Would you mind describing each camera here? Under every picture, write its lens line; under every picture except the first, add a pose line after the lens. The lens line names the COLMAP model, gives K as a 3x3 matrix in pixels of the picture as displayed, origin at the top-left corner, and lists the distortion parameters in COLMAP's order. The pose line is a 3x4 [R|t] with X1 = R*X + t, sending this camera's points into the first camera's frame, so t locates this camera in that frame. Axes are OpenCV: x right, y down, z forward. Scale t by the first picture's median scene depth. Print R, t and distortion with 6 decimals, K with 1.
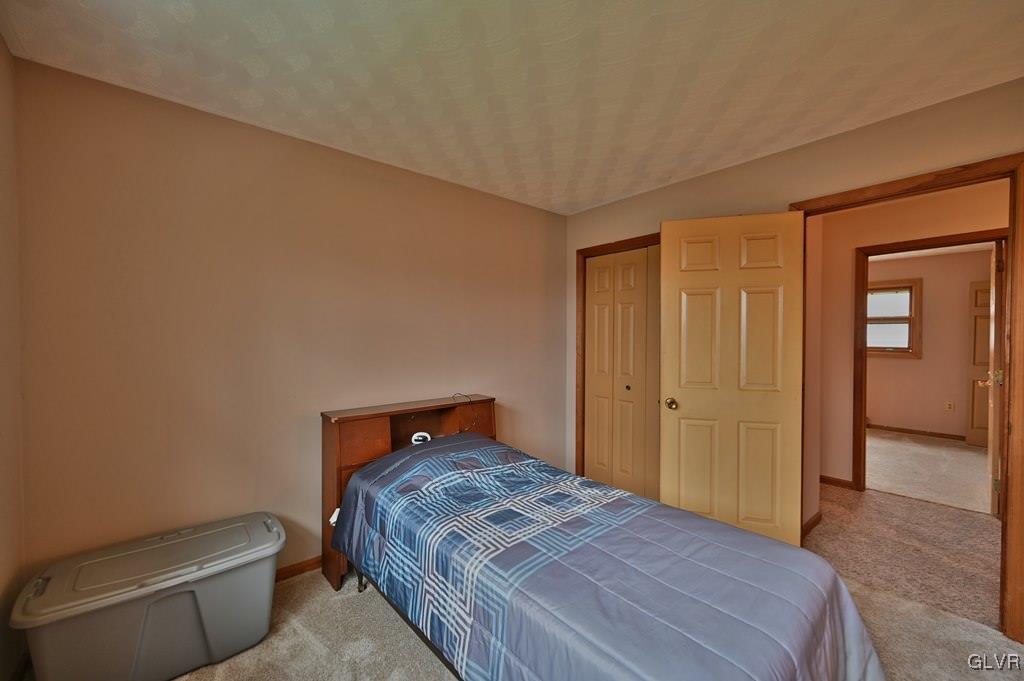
lens RADIAL K [[401.7, 0, 512.4], [0, 401.7, 344.2], [0, 0, 1]] dist [-0.001350, 0.000575]
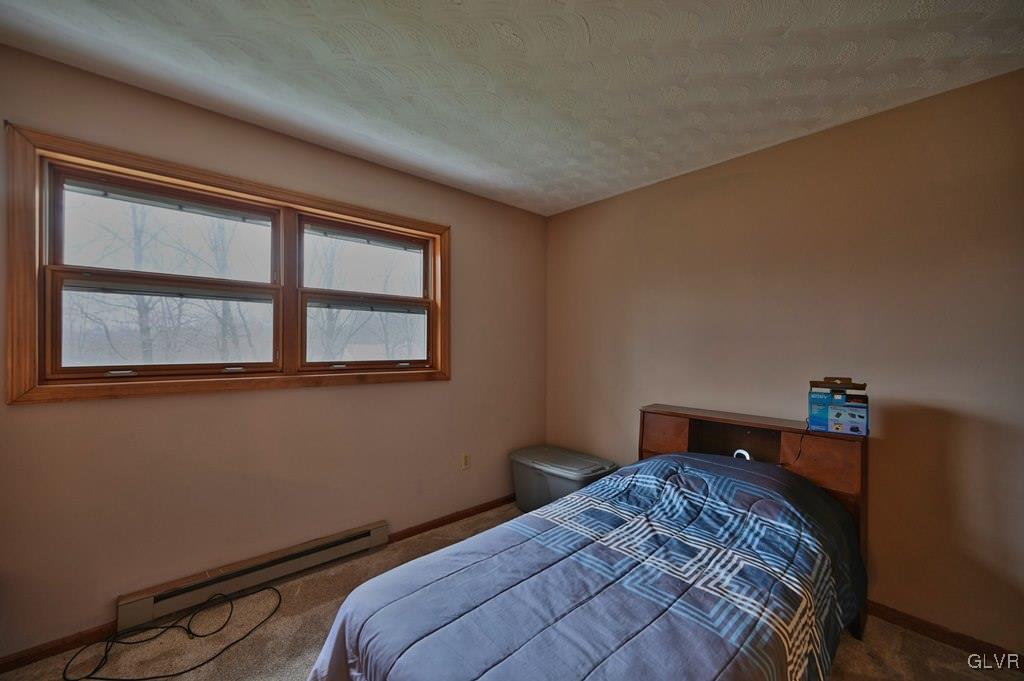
lens RADIAL K [[401.7, 0, 514.1], [0, 401.7, 343.0], [0, 0, 1]] dist [-0.001350, 0.000575]
pose [[0.027265, 0.005671, -0.999612, 0.868560], [-0.017143, 0.999840, 0.005204, -0.012424], [0.999481, 0.016994, 0.027358, 0.646457]]
